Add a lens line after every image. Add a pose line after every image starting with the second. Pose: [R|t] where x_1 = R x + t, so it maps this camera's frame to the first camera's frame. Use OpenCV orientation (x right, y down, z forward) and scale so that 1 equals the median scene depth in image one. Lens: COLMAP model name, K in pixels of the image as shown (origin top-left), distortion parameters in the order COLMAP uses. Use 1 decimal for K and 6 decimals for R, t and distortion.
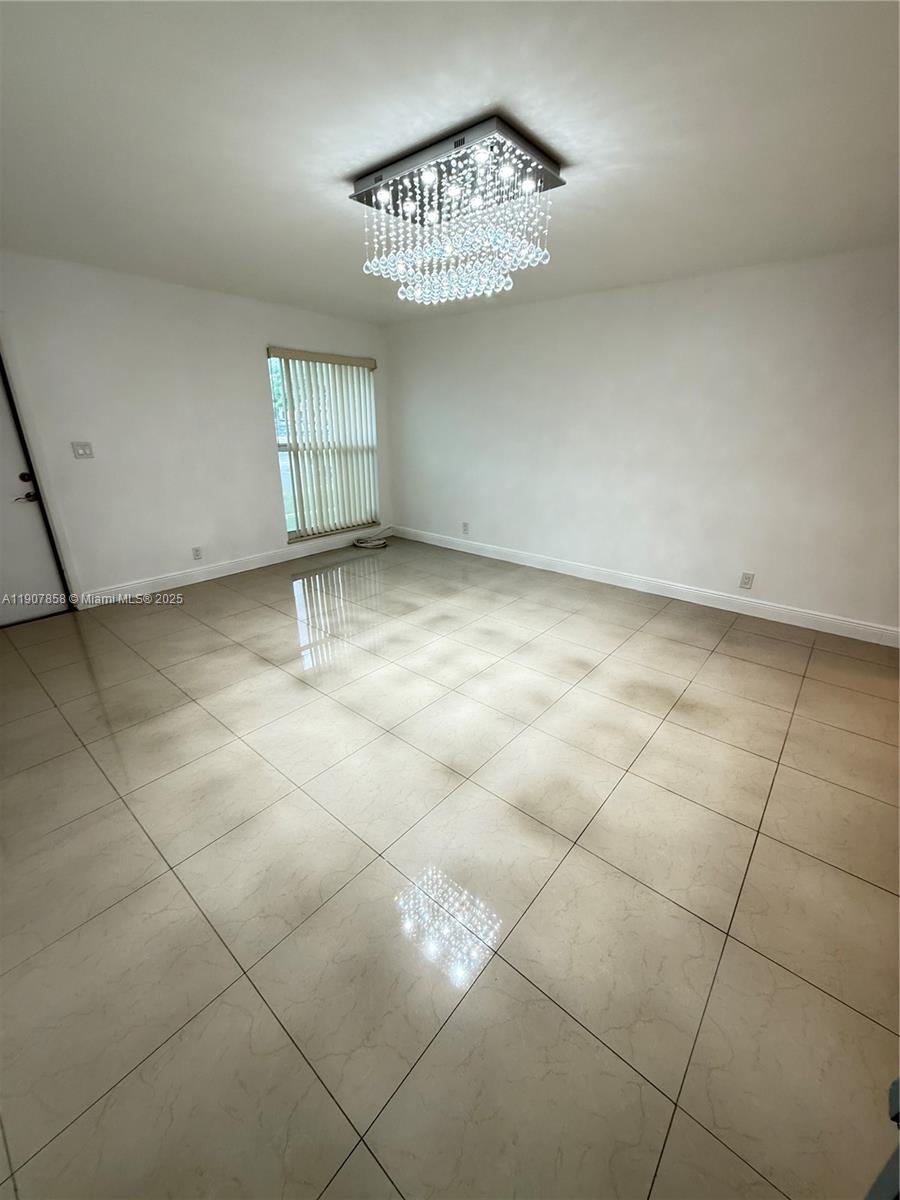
lens RADIAL K [[480.8, 0, 451.5], [0, 480.8, 597.1], [0, 0, 1]] dist [-0.000553, -0.000089]
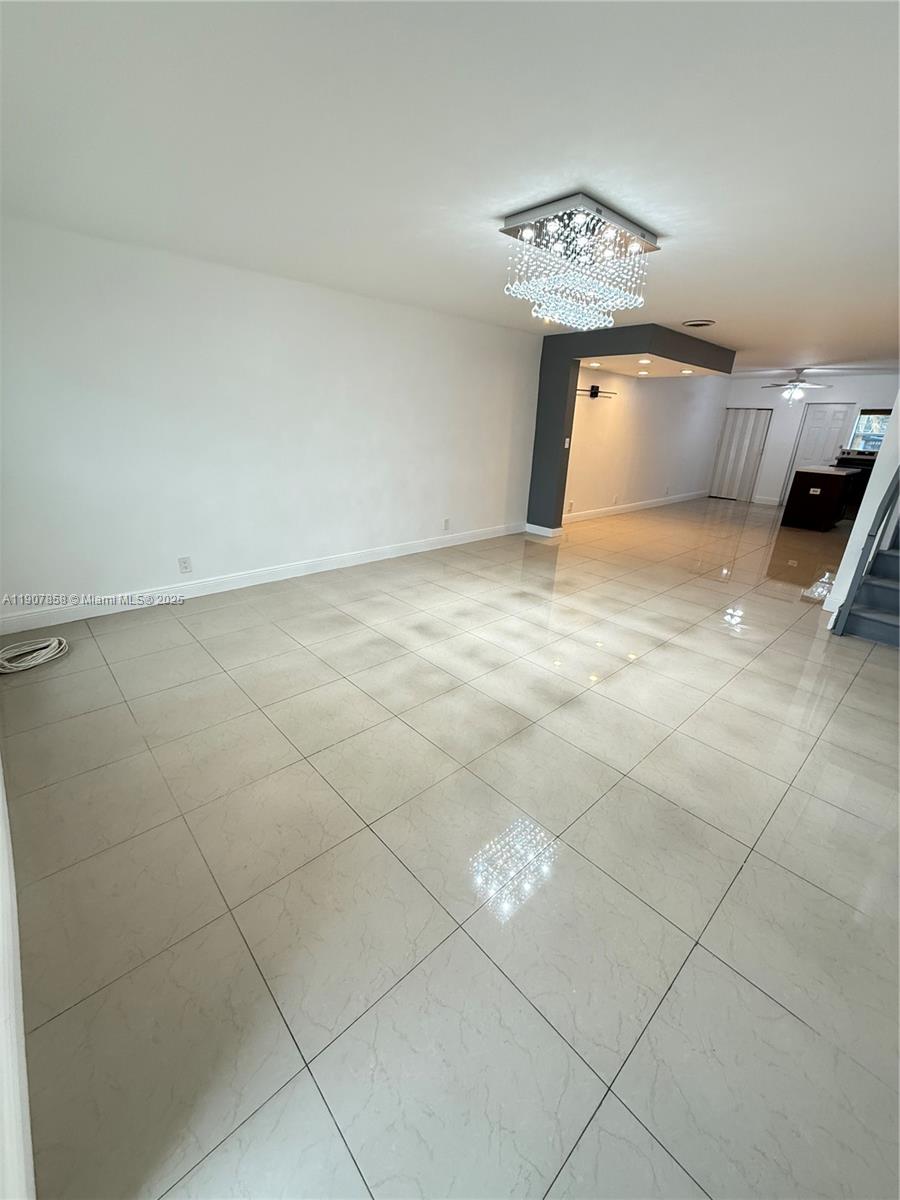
lens RADIAL K [[480.8, 0, 451.5], [0, 480.8, 597.1], [0, 0, 1]] dist [-0.000553, -0.000089]
pose [[0.124654, -0.351461, 0.927867, -0.893028], [0.320020, 0.899425, 0.297695, -0.283419], [-0.939174, 0.259827, 0.224591, 0.746008]]
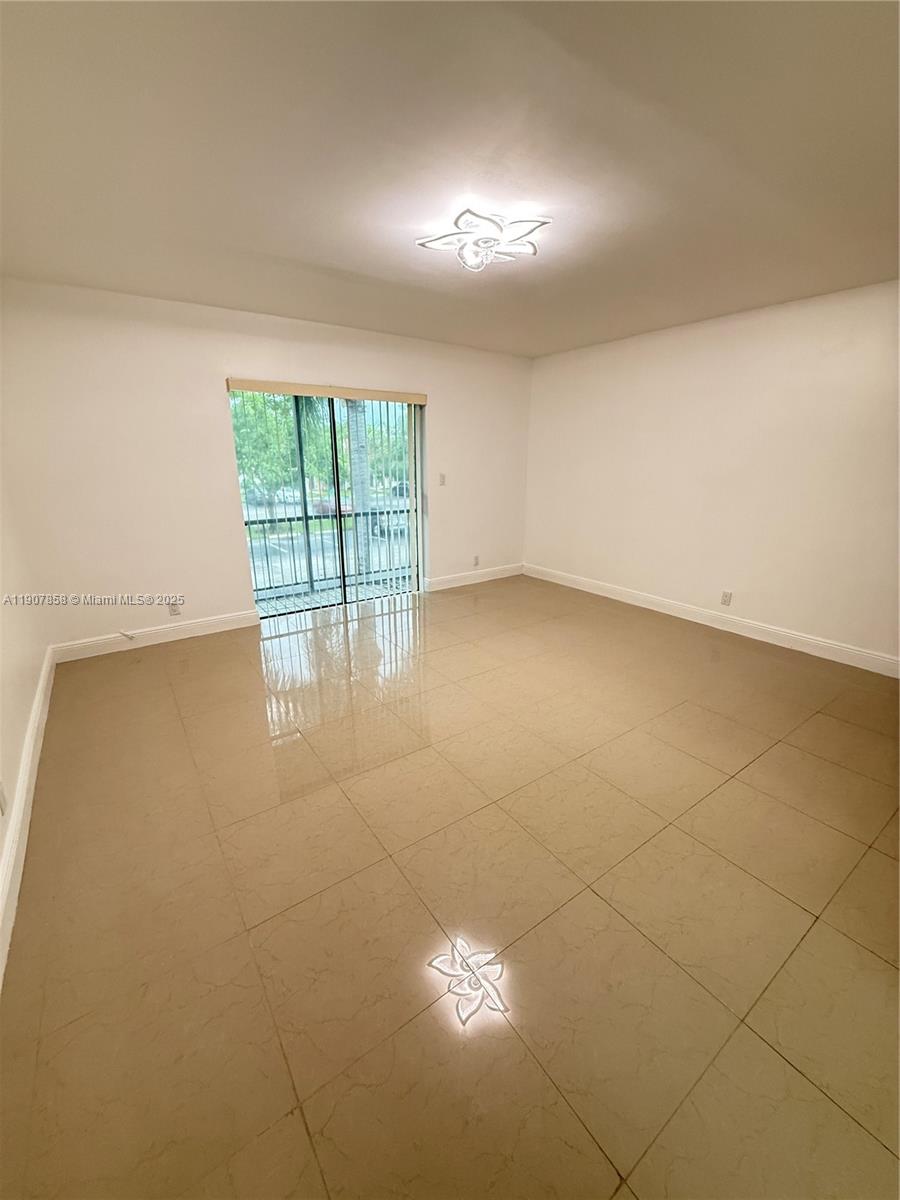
lens RADIAL K [[480.8, 0, 451.5], [0, 480.8, 597.1], [0, 0, 1]] dist [-0.000553, -0.000089]
pose [[0.968893, 0.065252, -0.238722, 0.306554], [-0.081980, 0.994777, -0.060818, 0.079030], [0.233506, 0.078497, 0.969182, -0.135784]]
